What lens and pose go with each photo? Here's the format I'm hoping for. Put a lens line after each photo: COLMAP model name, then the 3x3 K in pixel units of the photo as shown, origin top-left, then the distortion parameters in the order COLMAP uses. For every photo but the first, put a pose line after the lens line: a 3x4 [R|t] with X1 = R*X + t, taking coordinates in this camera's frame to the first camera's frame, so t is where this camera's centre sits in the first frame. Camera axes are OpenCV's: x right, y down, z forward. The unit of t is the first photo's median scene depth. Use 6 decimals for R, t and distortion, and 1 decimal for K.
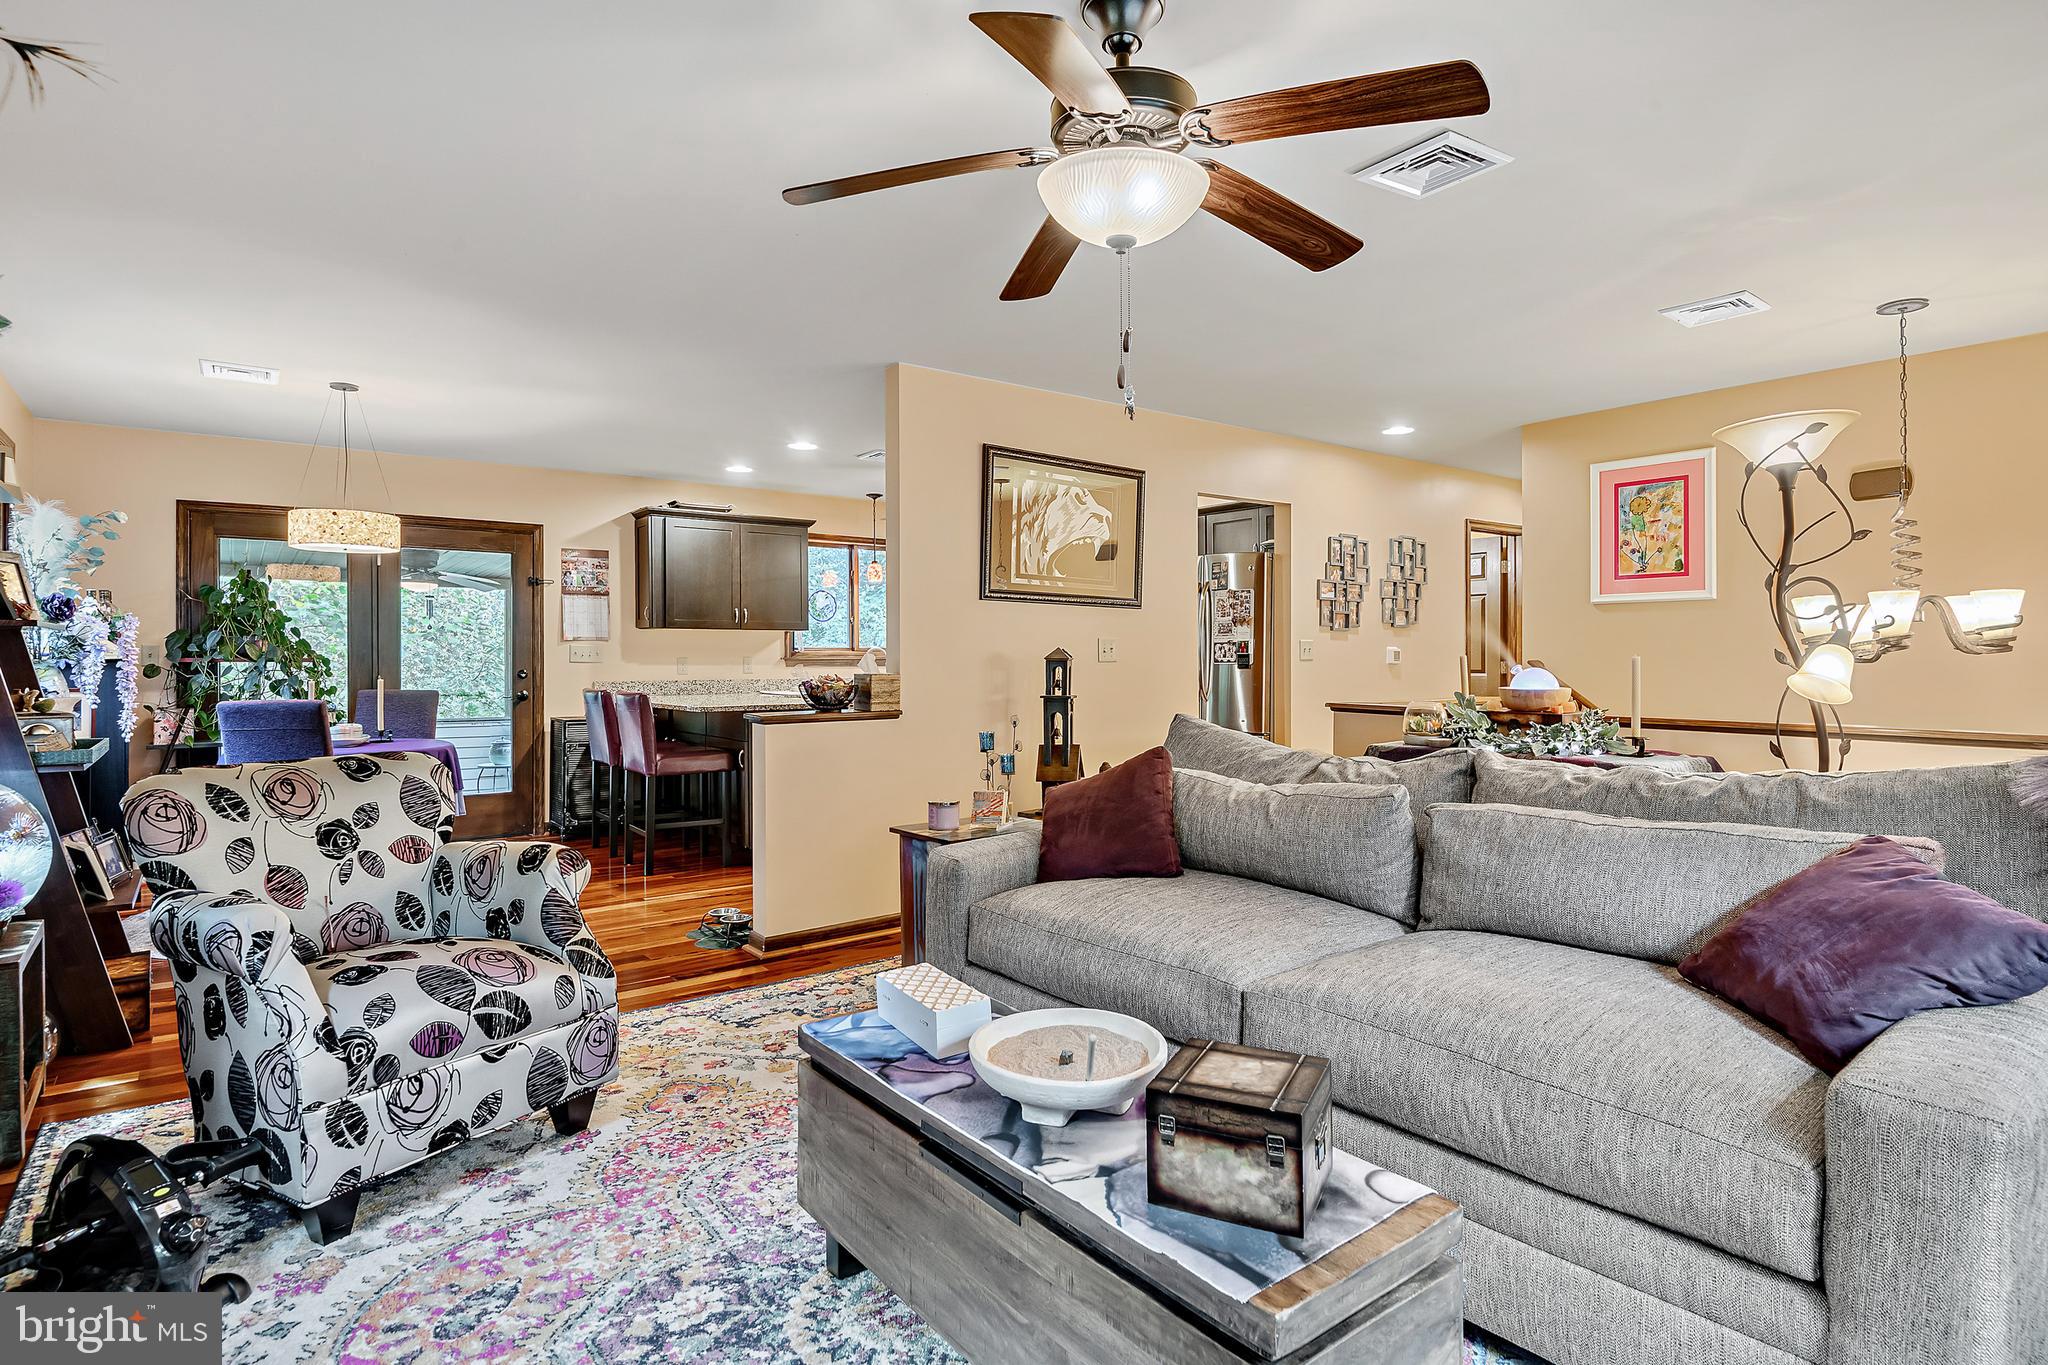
lens RADIAL K [[1044.9, 0, 1033.5], [0, 1044.9, 665.5], [0, 0, 1]] dist [-0.004253, -0.002978]
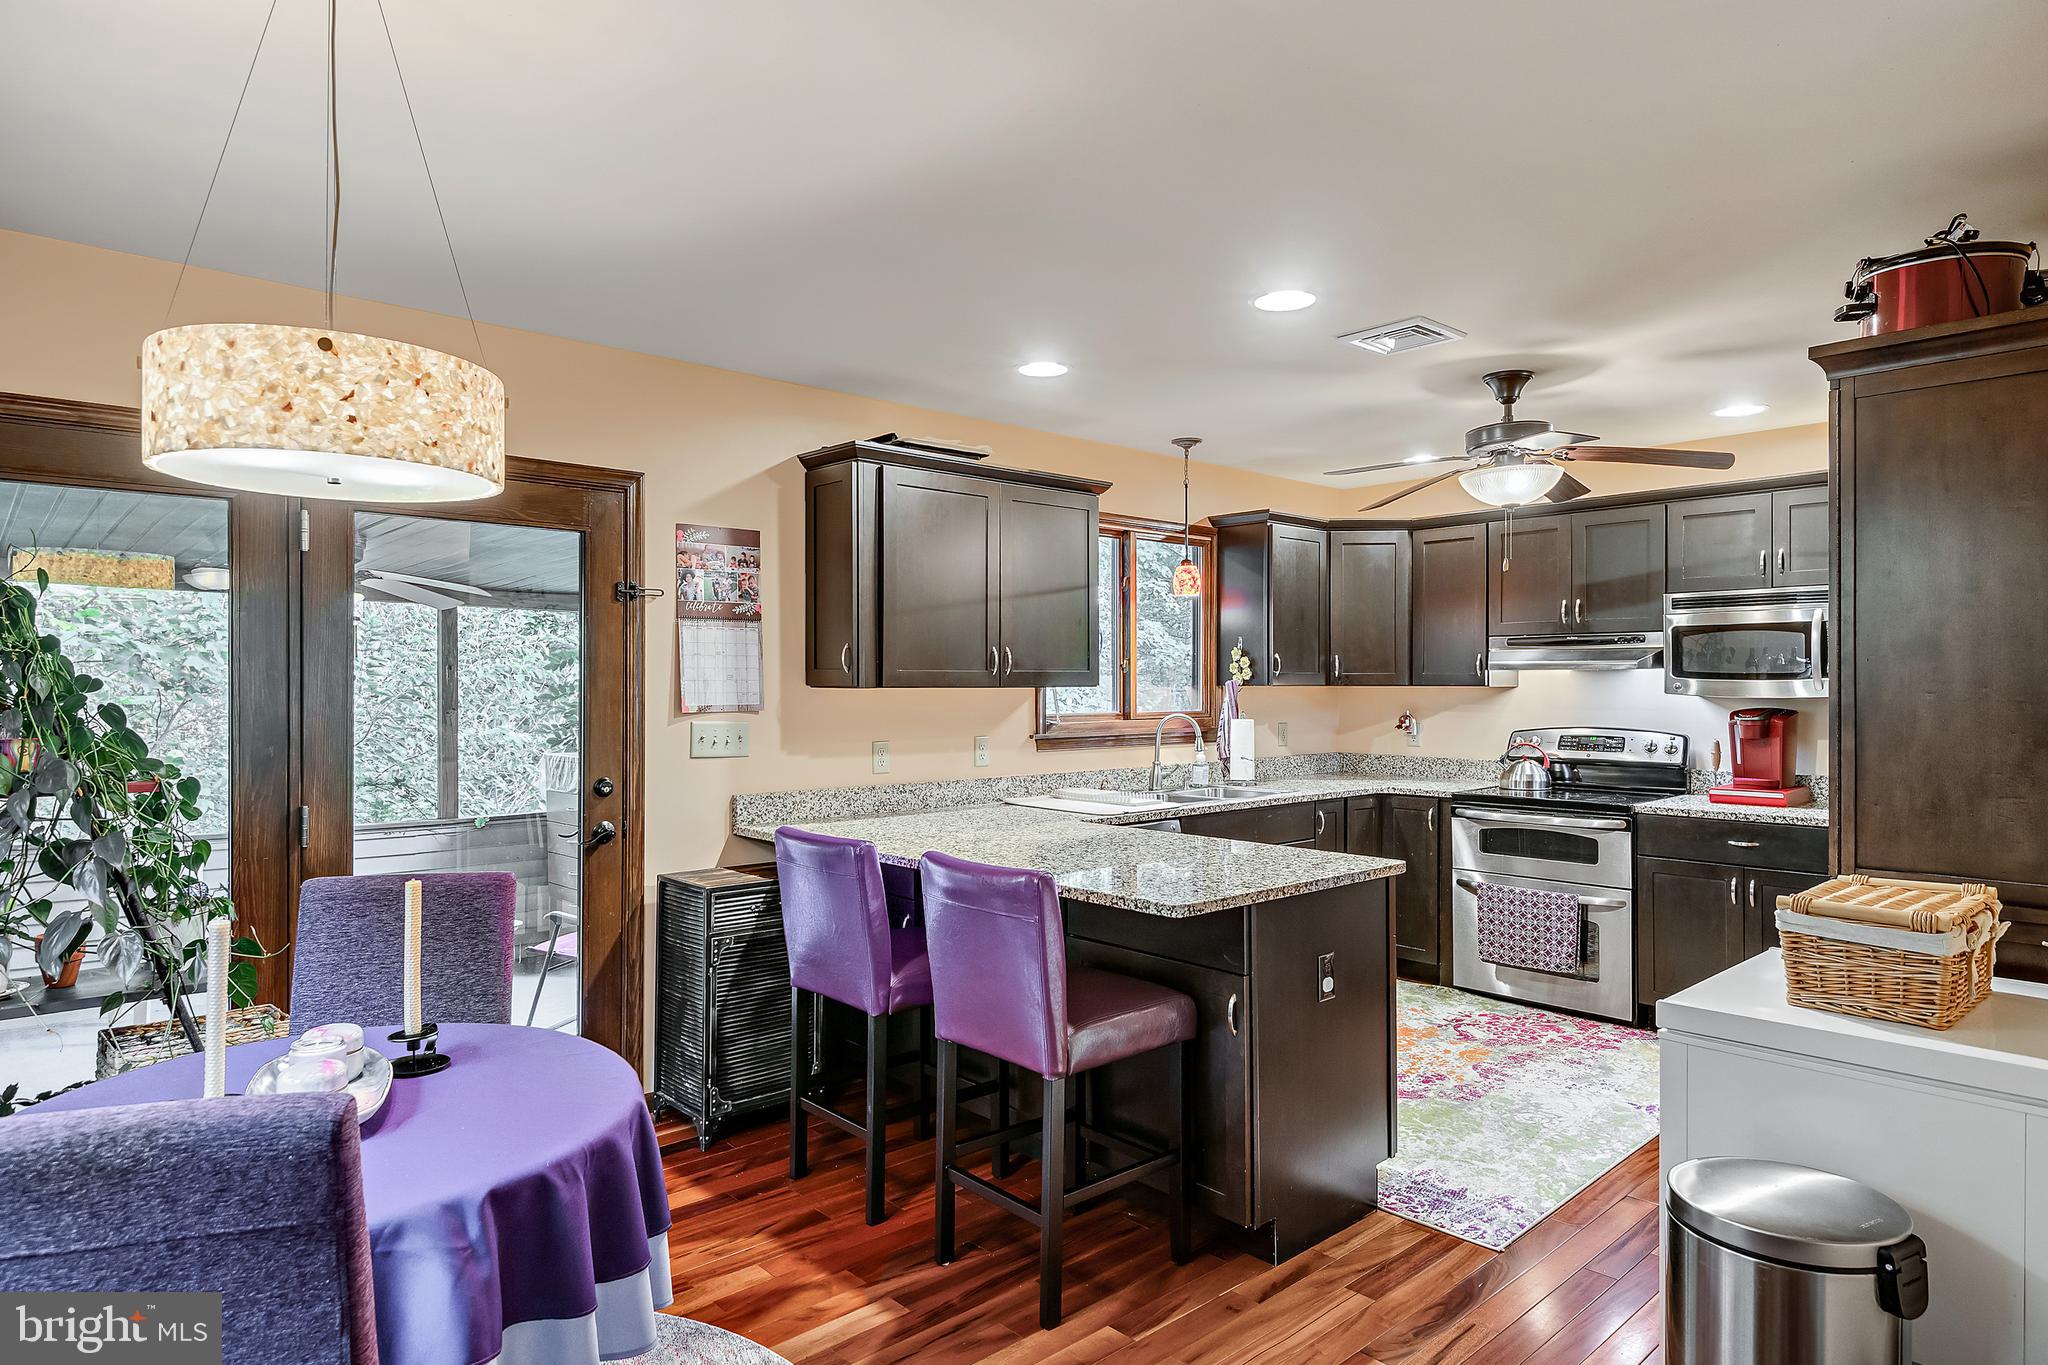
lens RADIAL K [[1165.5, 0, 1014.7], [0, 1165.5, 686.9], [0, 0, 1]] dist [-0.000901, -0.000905]
pose [[0.996194, 0.000703, 0.087159, -0.347839], [-0.000525, 0.999998, -0.002063, -0.036100], [-0.087160, 0.002009, 0.996192, 0.455285]]
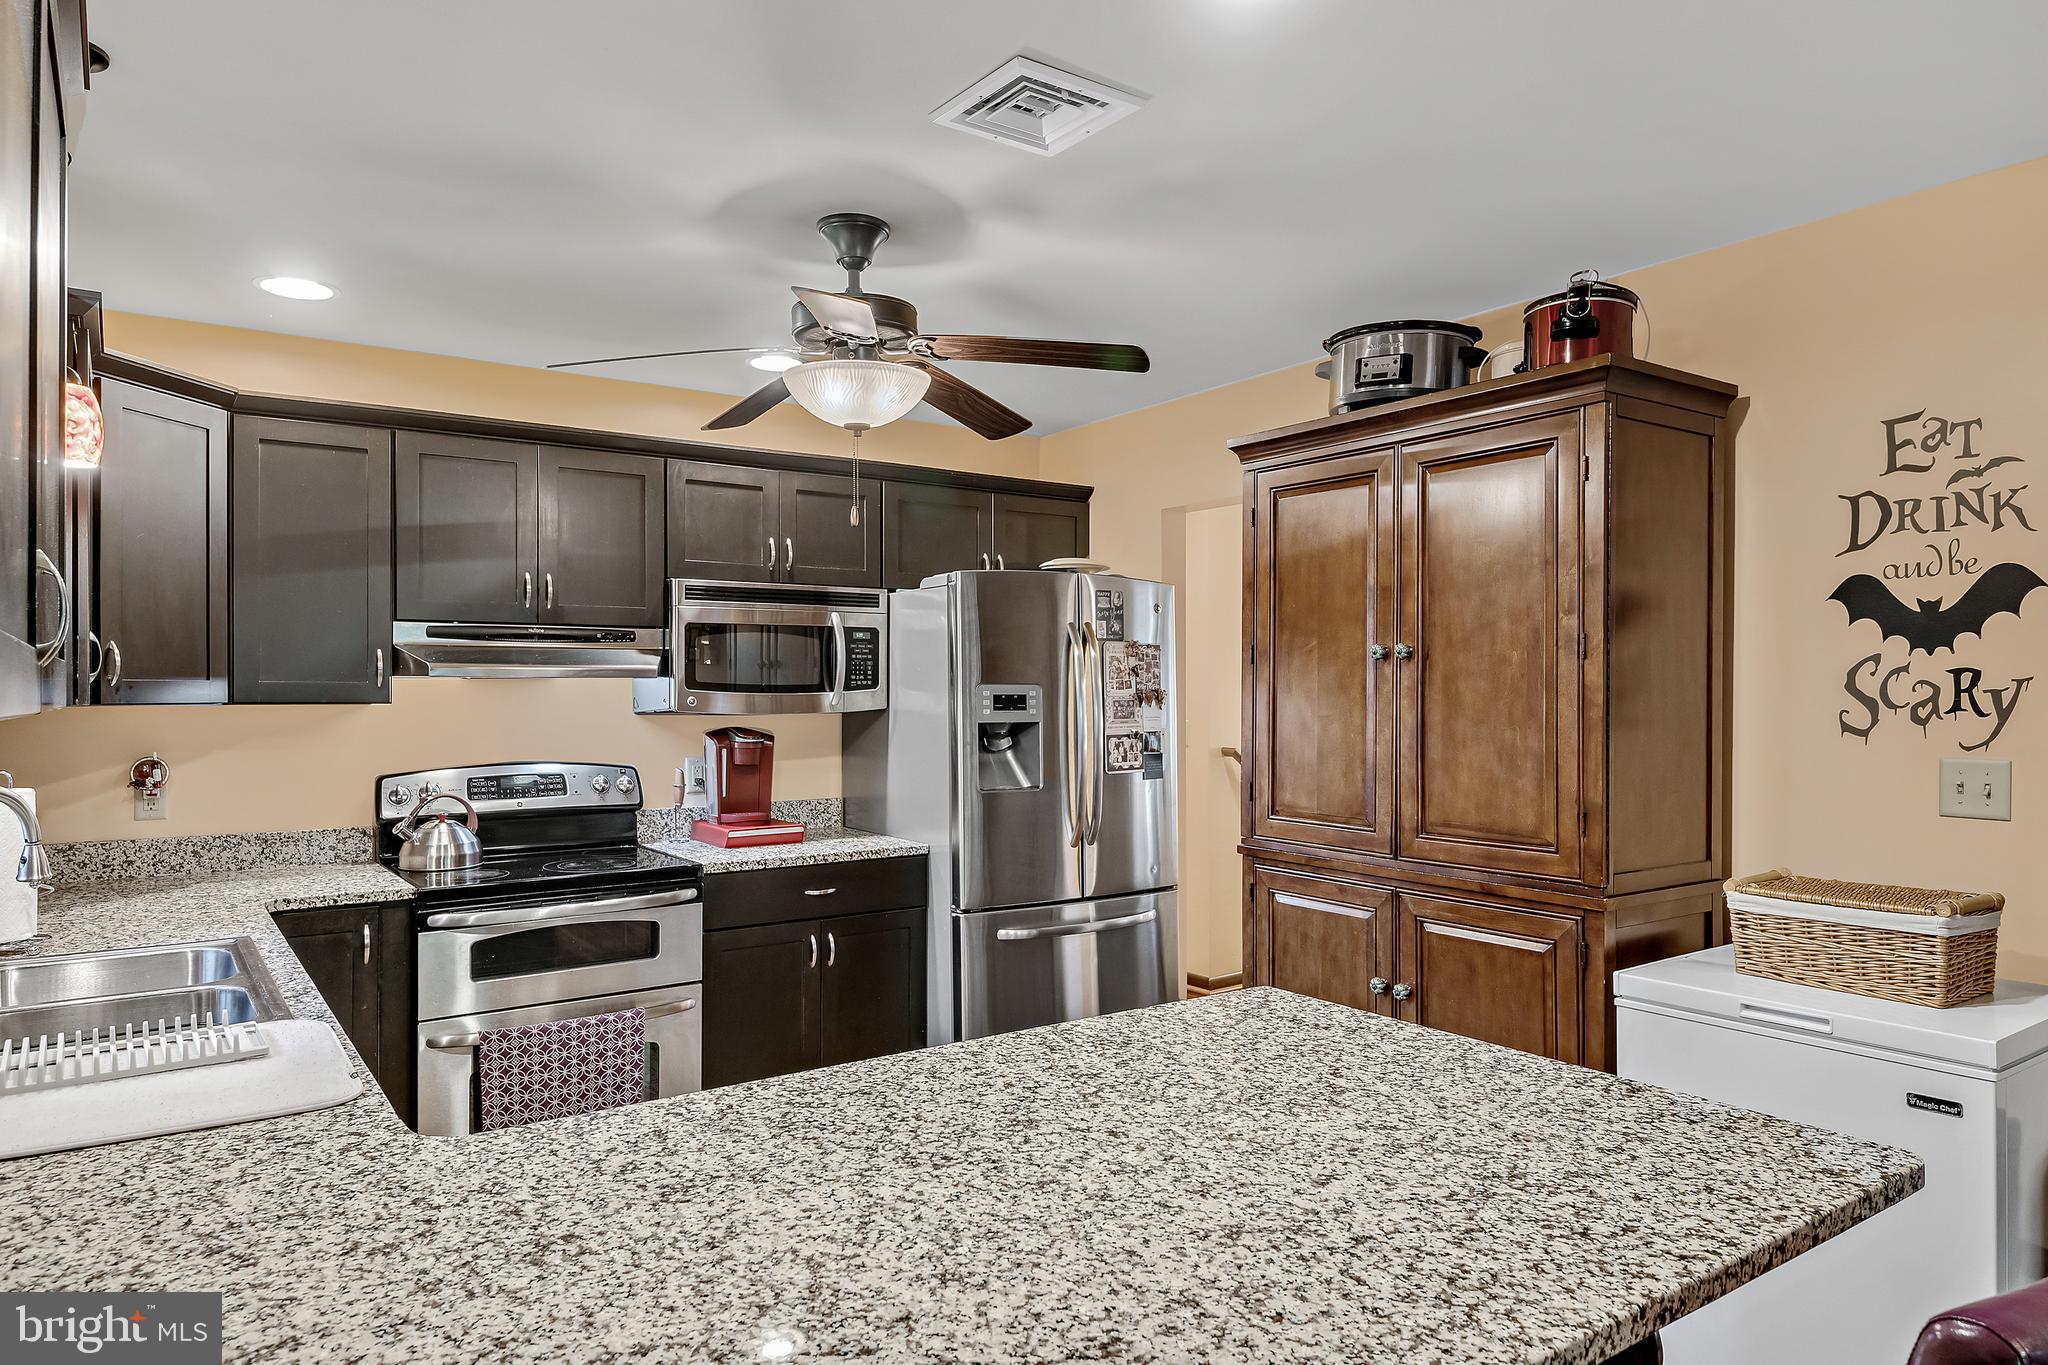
lens RADIAL K [[1261.0, 0, 1020.2], [0, 1261.0, 685.7], [0, 0, 1]] dist [0.001622, 0.000012]
pose [[0.042741, 0.009975, 0.999036, -0.457845], [0.008938, 0.999906, -0.010366, -0.037880], [-0.999046, 0.009372, 0.042648, 0.938400]]
